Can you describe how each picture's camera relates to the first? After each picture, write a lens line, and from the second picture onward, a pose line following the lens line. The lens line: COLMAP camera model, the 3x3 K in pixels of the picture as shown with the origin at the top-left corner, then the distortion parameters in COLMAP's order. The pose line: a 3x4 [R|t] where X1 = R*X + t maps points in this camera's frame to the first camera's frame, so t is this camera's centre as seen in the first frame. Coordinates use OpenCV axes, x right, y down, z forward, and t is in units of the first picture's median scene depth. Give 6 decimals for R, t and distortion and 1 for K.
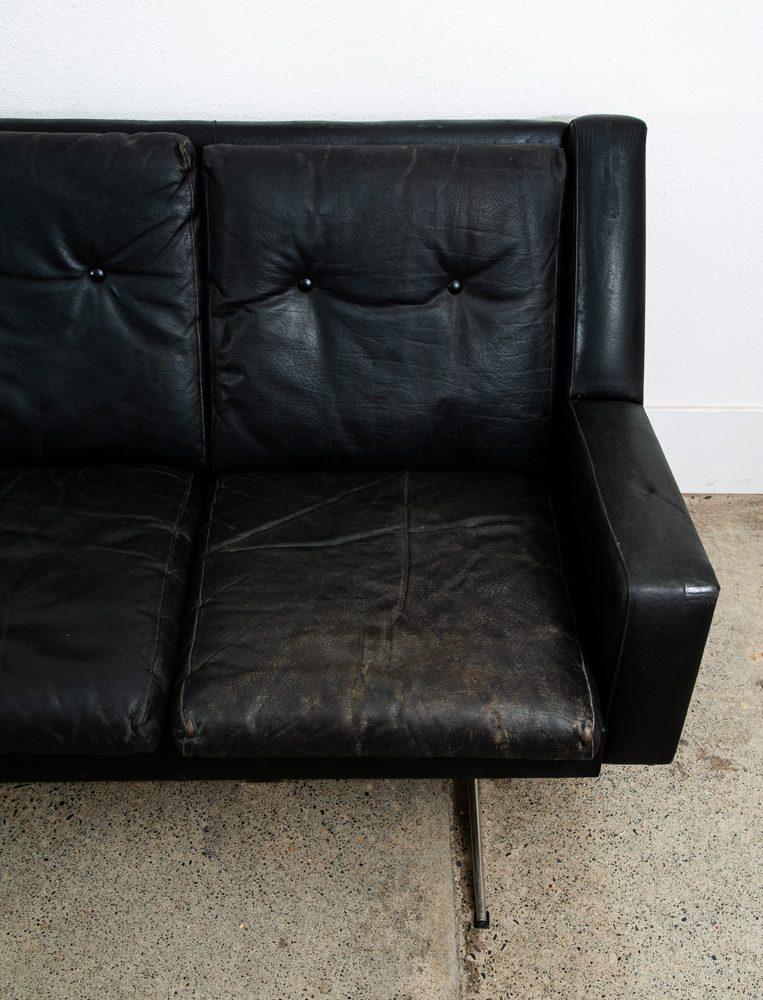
lens RADIAL K [[1317.4, 0, 387.7], [0, 1317.4, 476.0], [0, 0, 1]] dist [0.040035, 0.000000]
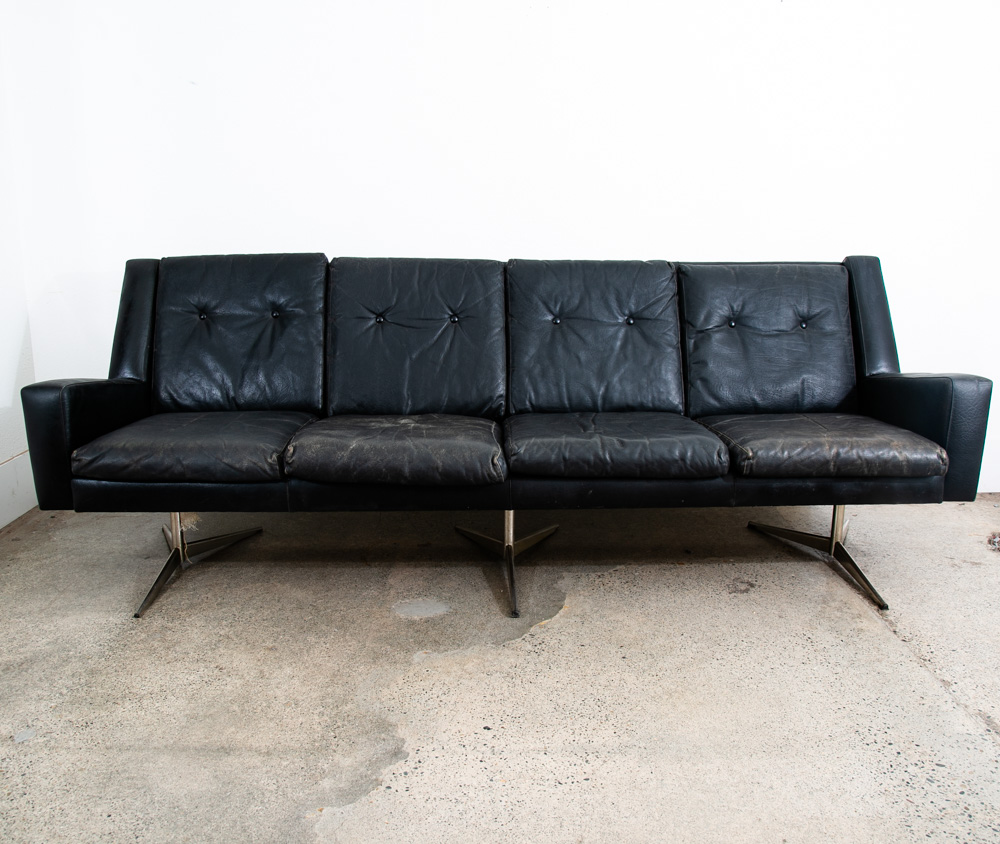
lens RADIAL K [[905.4, 0, 496.1], [0, 905.4, 425.6], [0, 0, 1]] dist [-0.102513, 0.040196]
pose [[0.999894, -0.013870, -0.004451, -0.433393], [0.010670, 0.905397, -0.424433, 0.596592], [0.009917, 0.424340, 0.905448, -0.197579]]
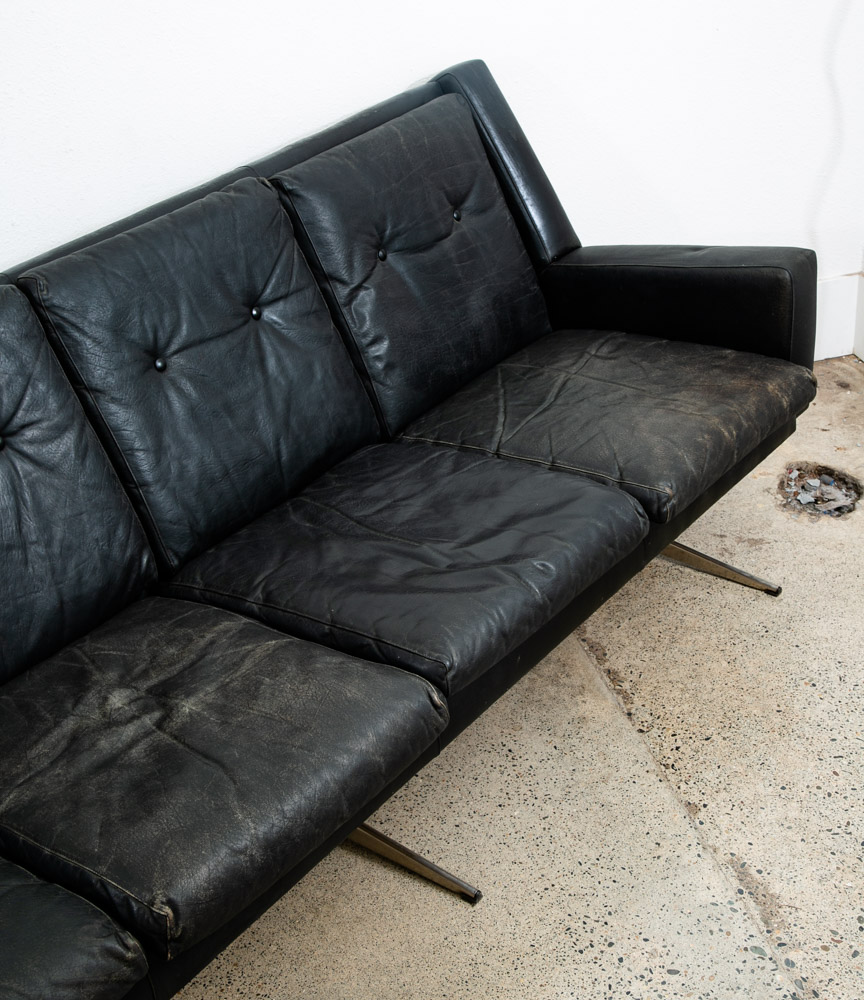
lens RADIAL K [[1594.3, 0, 427.5], [0, 1594.3, 493.6], [0, 0, 1]] dist [0.098267, 0.000000]
pose [[0.963749, -0.199529, 0.177133, -0.326001], [0.223095, 0.966773, -0.124815, 0.315892], [-0.146343, 0.159808, 0.976240, -0.460979]]
